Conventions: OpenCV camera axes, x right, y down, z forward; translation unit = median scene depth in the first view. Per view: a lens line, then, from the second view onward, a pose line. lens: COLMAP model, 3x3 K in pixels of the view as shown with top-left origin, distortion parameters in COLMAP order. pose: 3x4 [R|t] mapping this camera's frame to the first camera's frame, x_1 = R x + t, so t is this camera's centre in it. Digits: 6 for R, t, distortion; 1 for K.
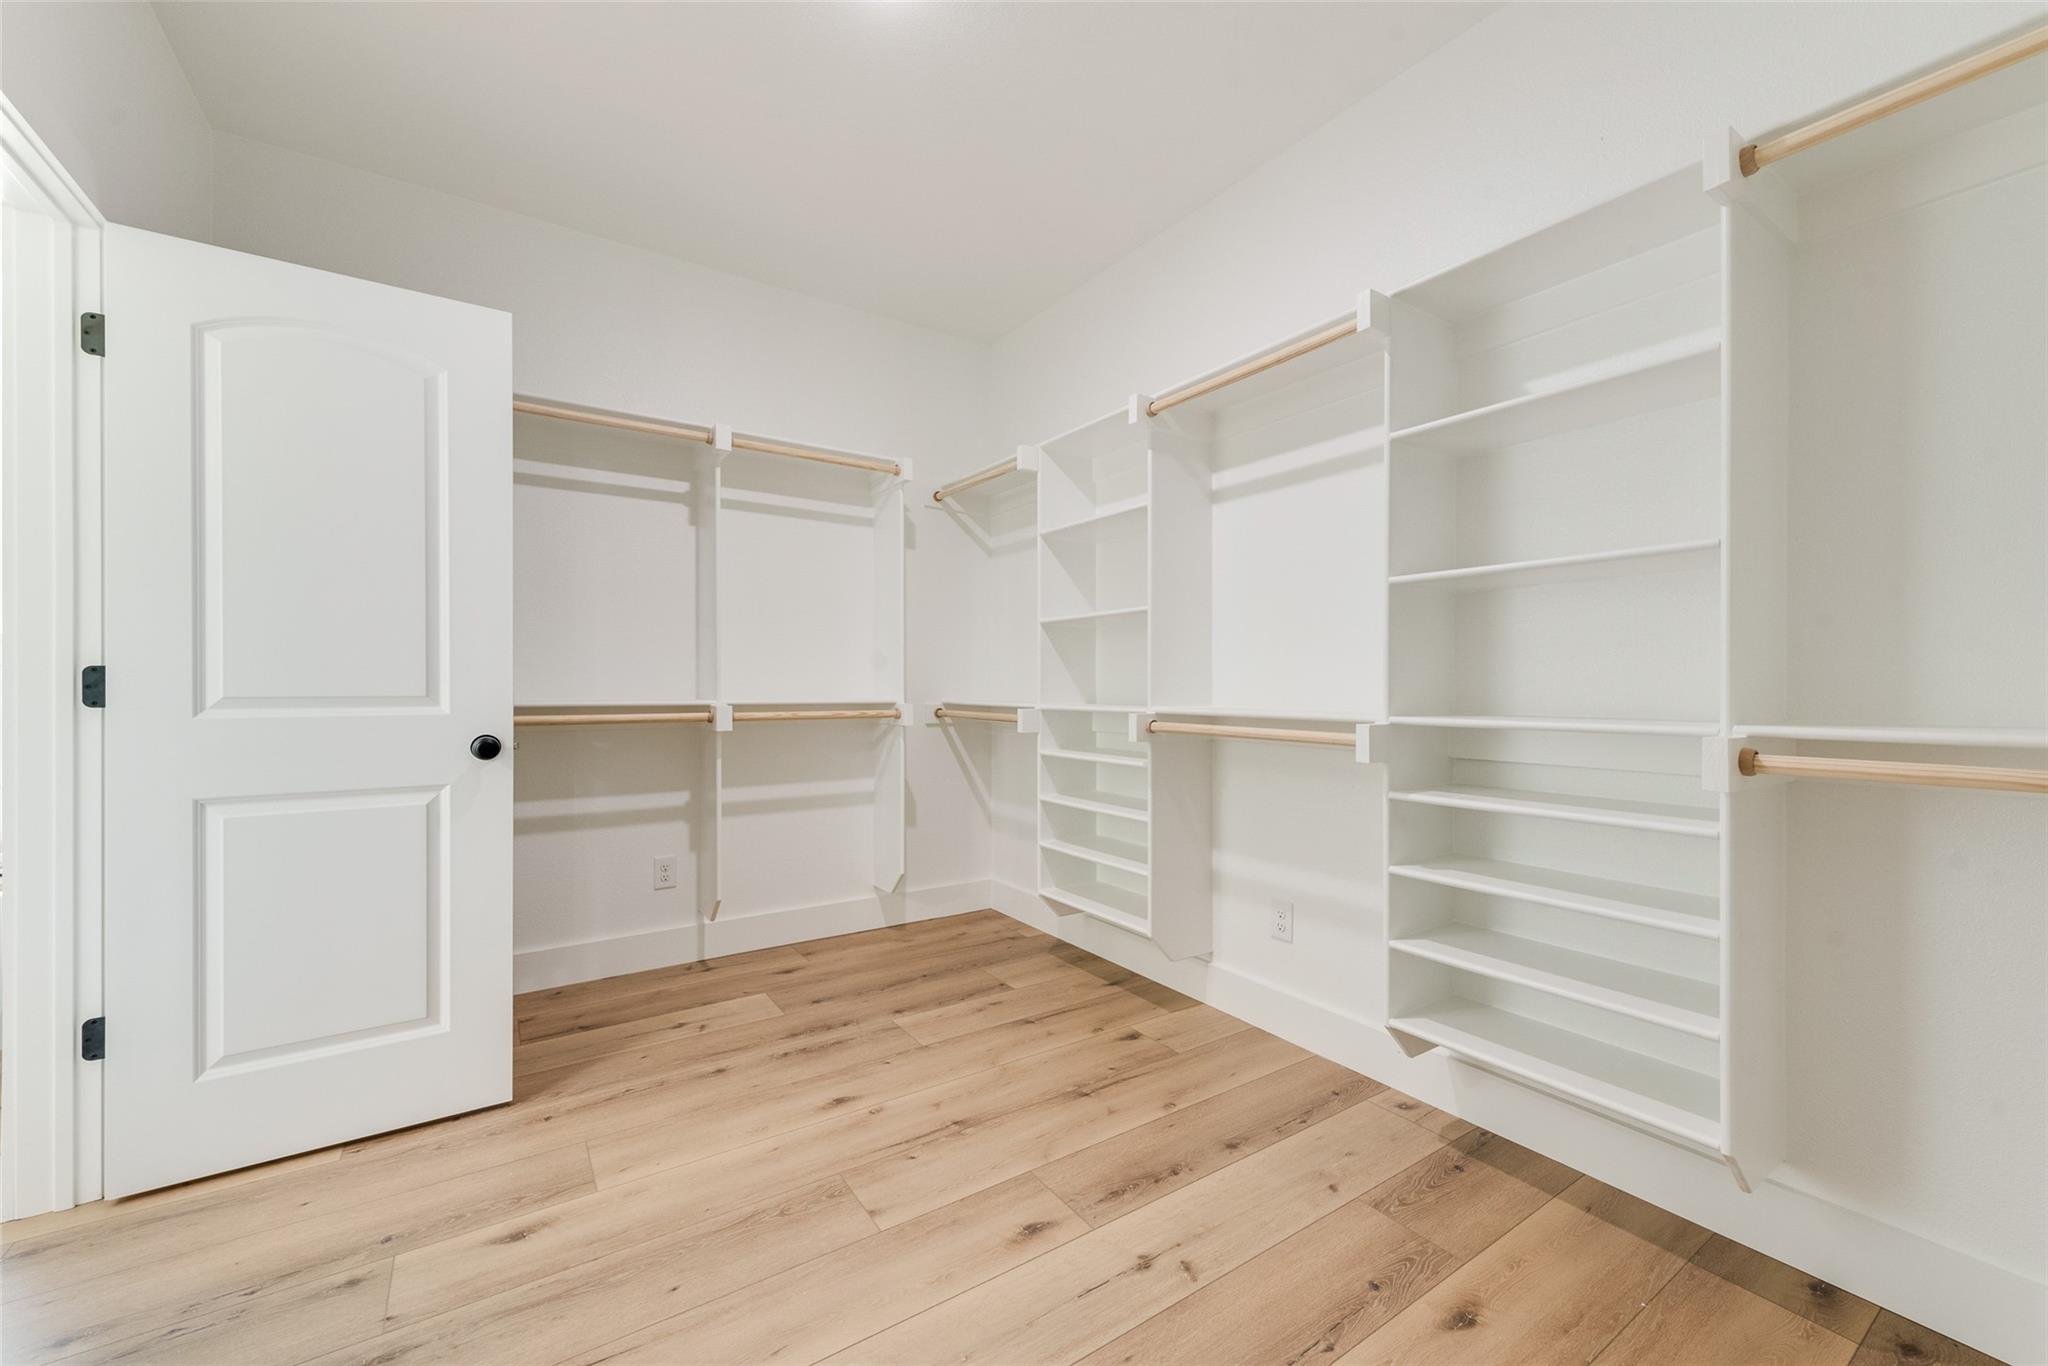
lens RADIAL K [[806.0, 0, 1025.0], [0, 806.0, 682.9], [0, 0, 1]] dist [0.014109, -0.002773]
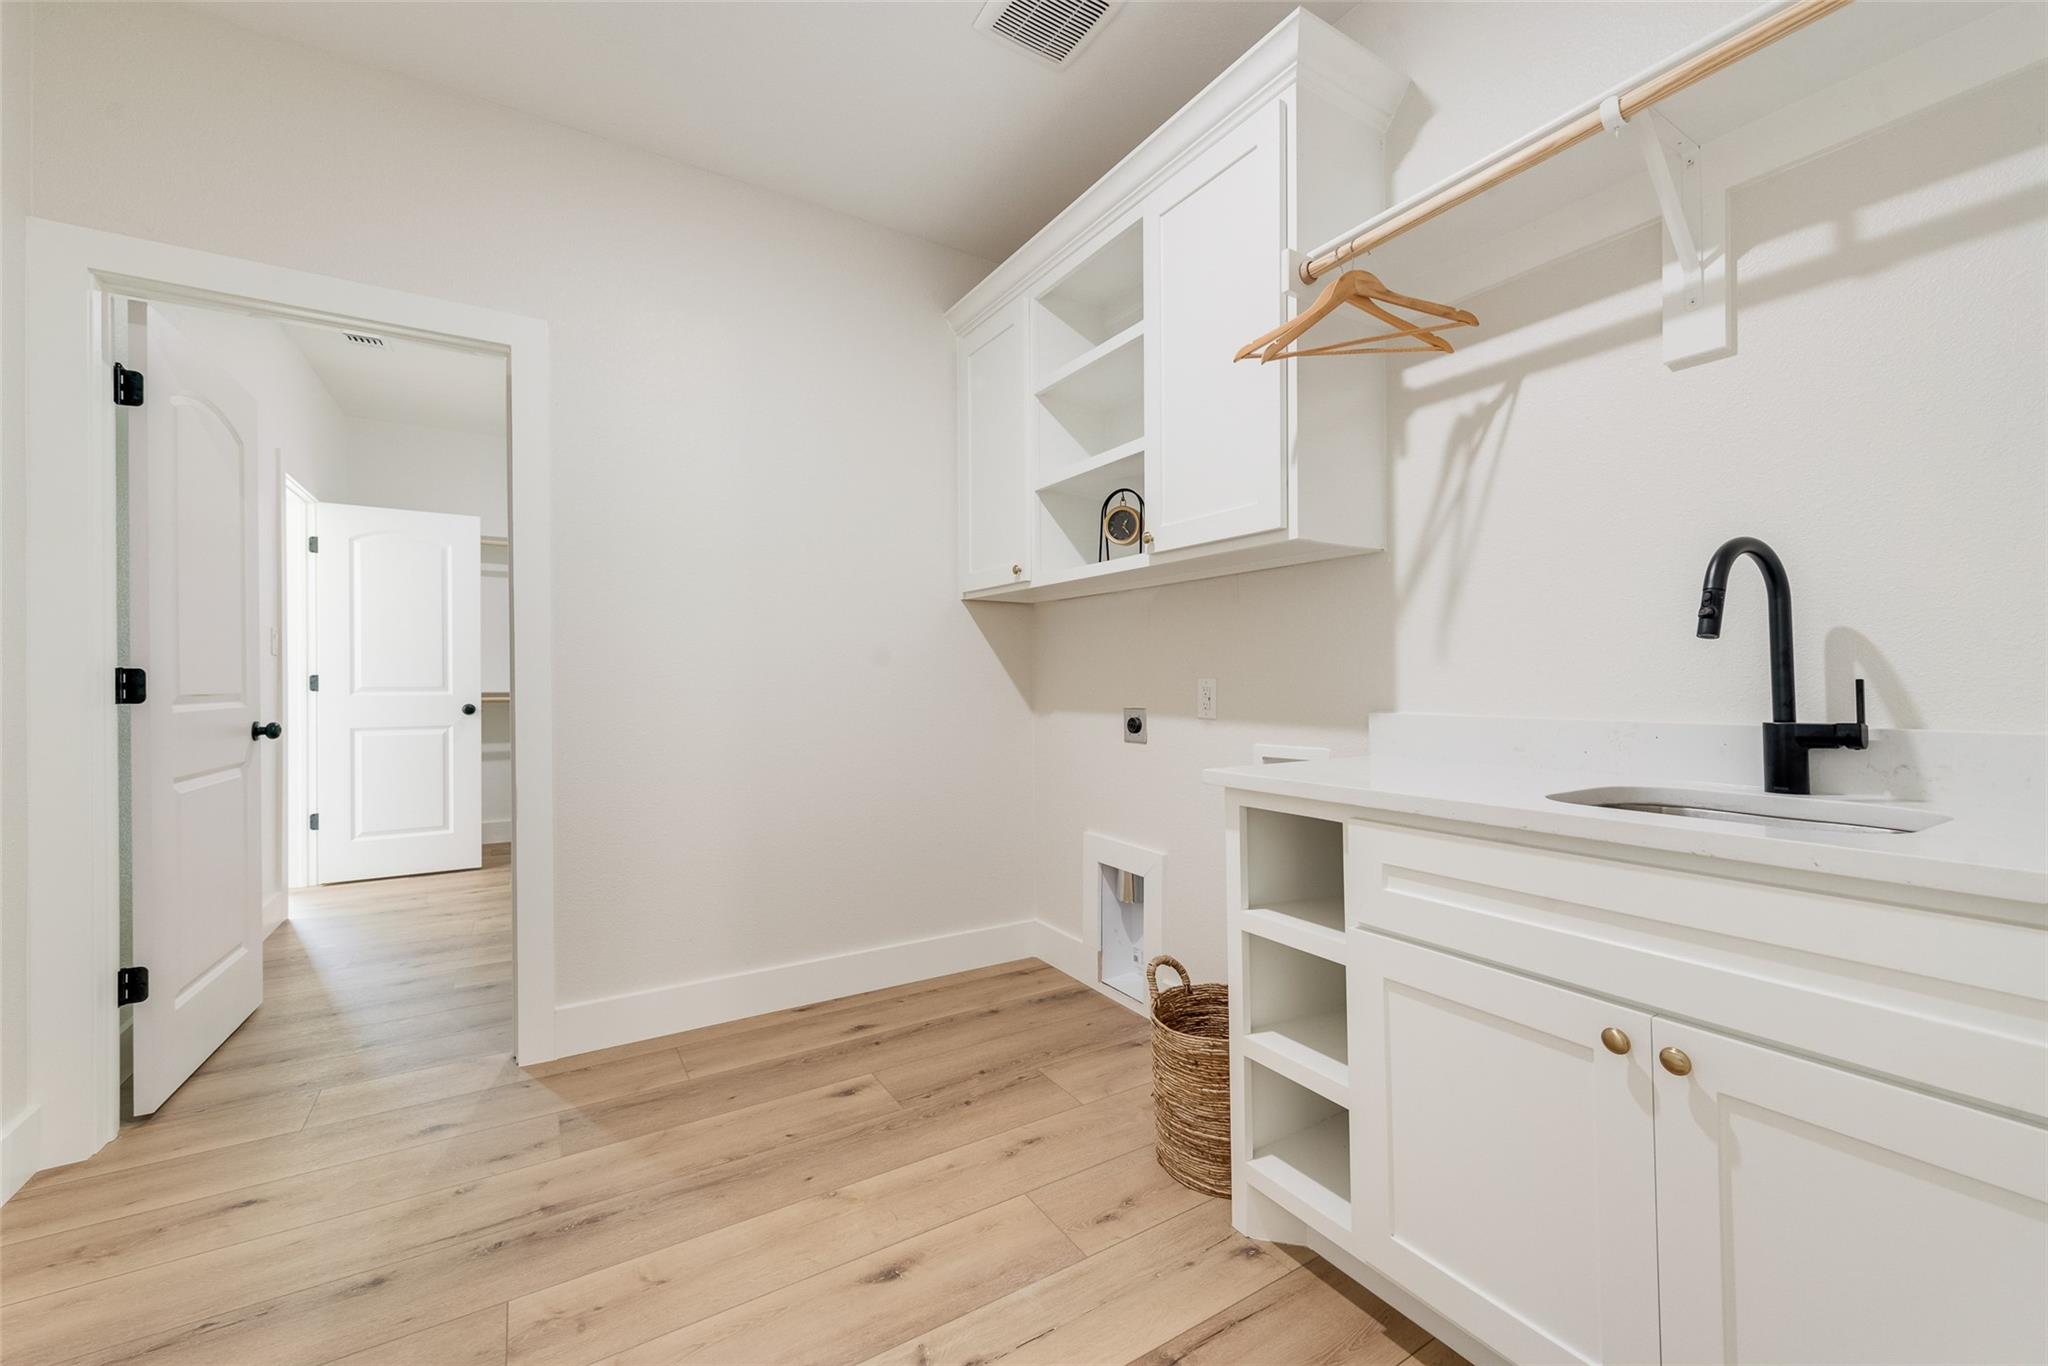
lens RADIAL K [[806.0, 0, 1023.0], [0, 806.0, 677.0], [0, 0, 1]] dist [0.014109, -0.002773]
pose [[0.999686, -0.005102, 0.024541, 0.850952], [0.005171, 0.999983, -0.002756, 0.002556], [-0.024526, 0.002882, 0.999695, -1.339688]]
